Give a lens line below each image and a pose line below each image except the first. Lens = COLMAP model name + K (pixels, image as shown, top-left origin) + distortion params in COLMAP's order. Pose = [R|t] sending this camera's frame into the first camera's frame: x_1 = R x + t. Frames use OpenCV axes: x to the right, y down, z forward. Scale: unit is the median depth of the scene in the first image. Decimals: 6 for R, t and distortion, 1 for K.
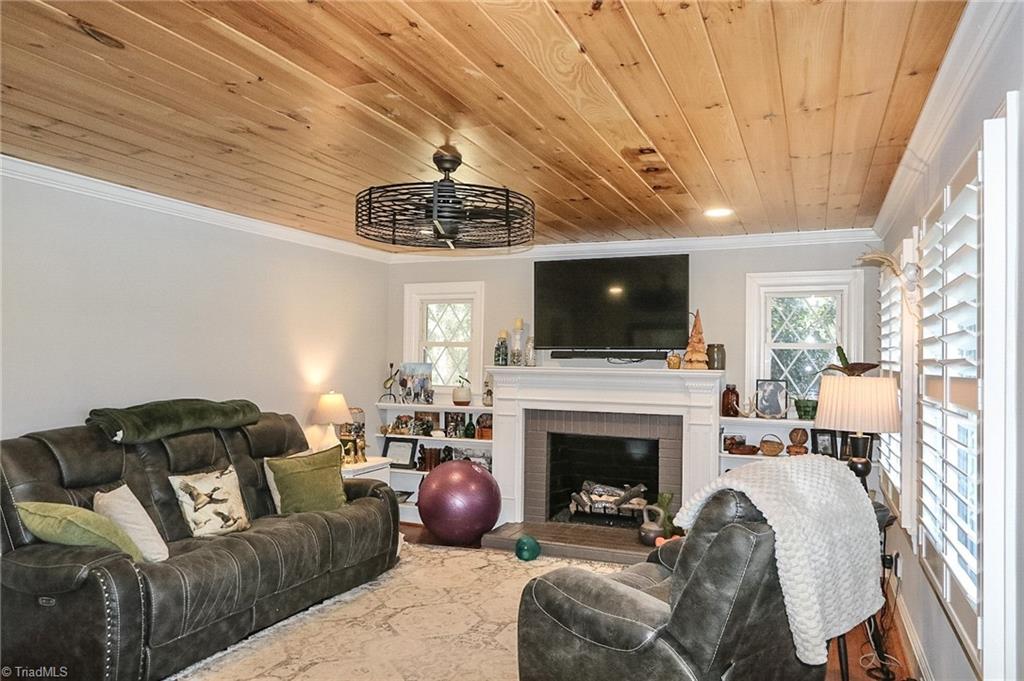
lens RADIAL K [[730.4, 0, 510.3], [0, 730.4, 343.9], [0, 0, 1]] dist [-0.005607, 0.002009]
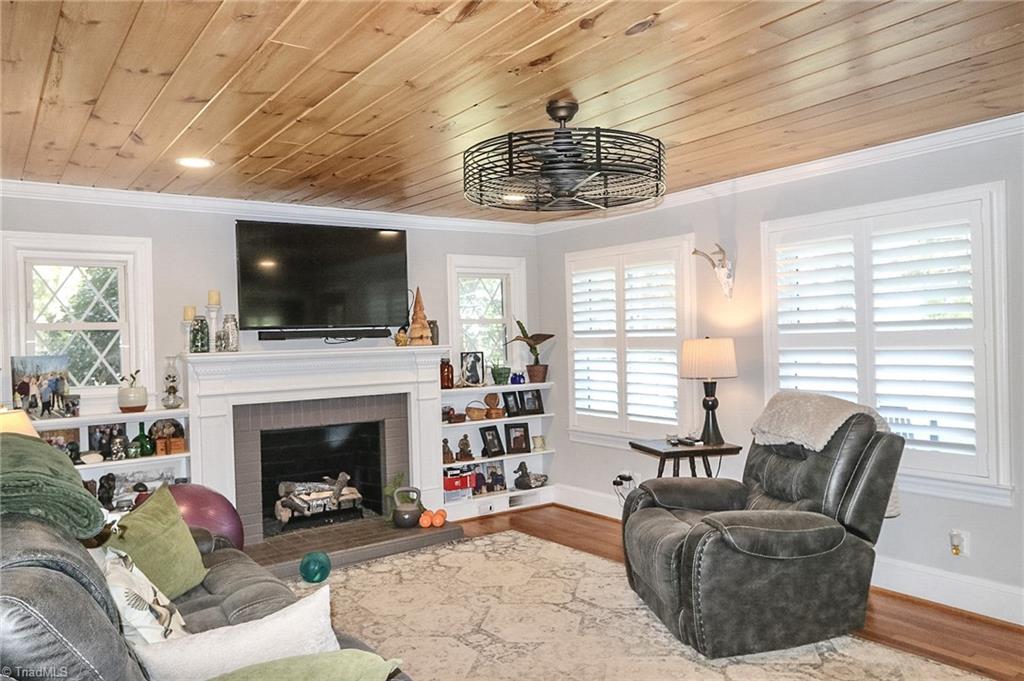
lens RADIAL K [[730.4, 0, 511.2], [0, 730.4, 339.1], [0, 0, 1]] dist [-0.005607, 0.002009]
pose [[0.518548, -0.030411, 0.854508, -0.504878], [0.017731, 0.999535, 0.024812, 0.002680], [-0.854865, 0.002285, 0.518846, 0.337881]]
